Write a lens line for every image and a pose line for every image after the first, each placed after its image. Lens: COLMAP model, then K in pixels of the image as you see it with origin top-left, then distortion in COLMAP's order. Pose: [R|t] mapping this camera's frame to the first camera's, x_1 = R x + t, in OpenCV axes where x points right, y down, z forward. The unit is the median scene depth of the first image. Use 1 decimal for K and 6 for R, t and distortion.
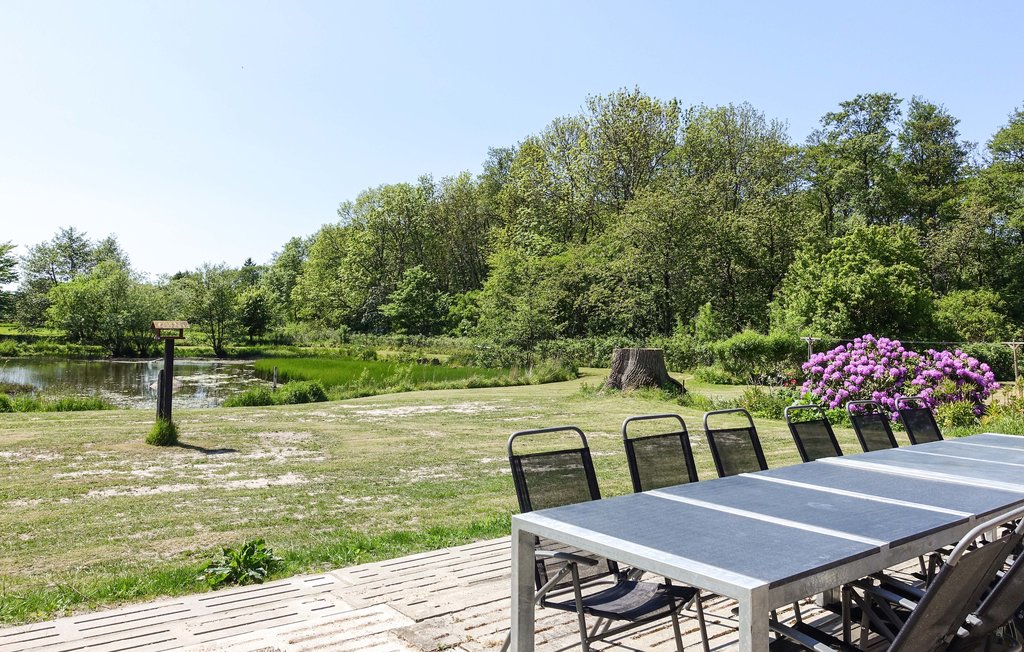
lens RADIAL K [[789.6, 0, 511.3], [0, 789.6, 285.9], [0, 0, 1]] dist [0.002237, 0.001533]
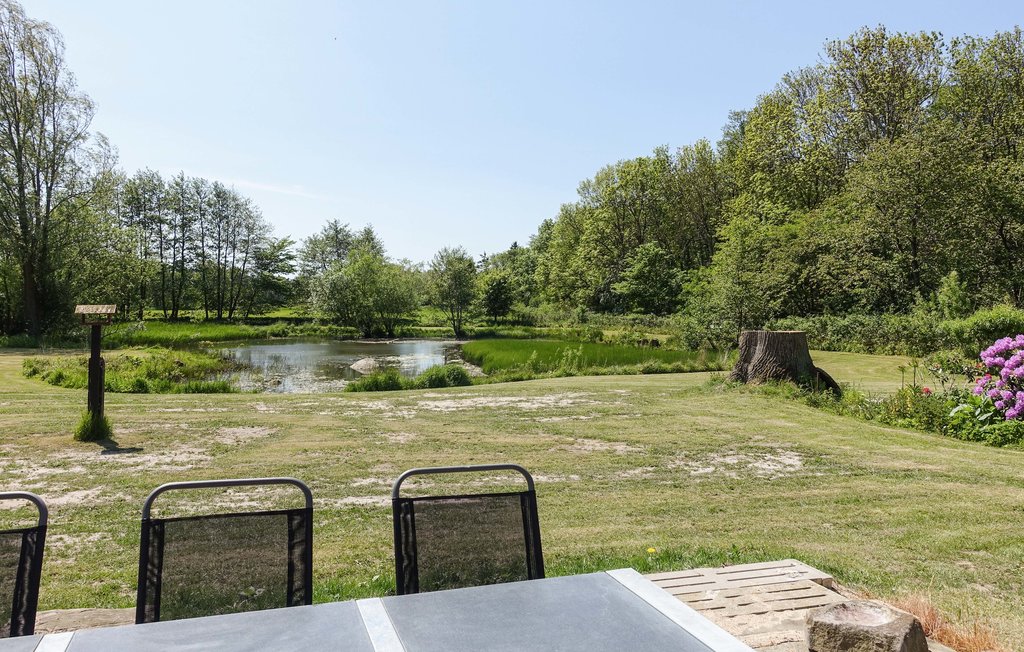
lens RADIAL K [[793.3, 0, 501.3], [0, 793.3, 257.5], [0, 0, 1]] dist [-0.002978, -0.004191]
pose [[0.937781, -0.034205, -0.345539, 0.059863], [0.031013, 0.999410, -0.014765, 0.002923], [0.345840, 0.003130, 0.938288, 0.052032]]
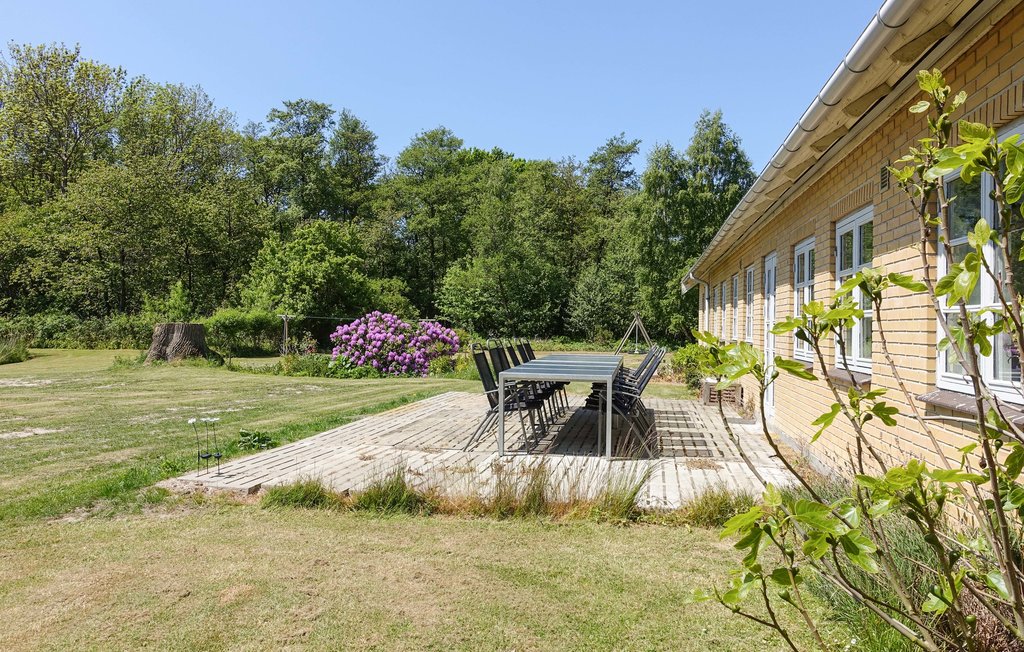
lens RADIAL K [[789.6, 0, 511.3], [0, 789.6, 285.9], [0, 0, 1]] dist [0.002237, 0.001533]
pose [[0.746782, 0.028870, 0.664442, -0.074837], [-0.044919, 0.998966, 0.007081, -0.000332], [-0.663550, -0.035134, 0.747307, -0.042161]]
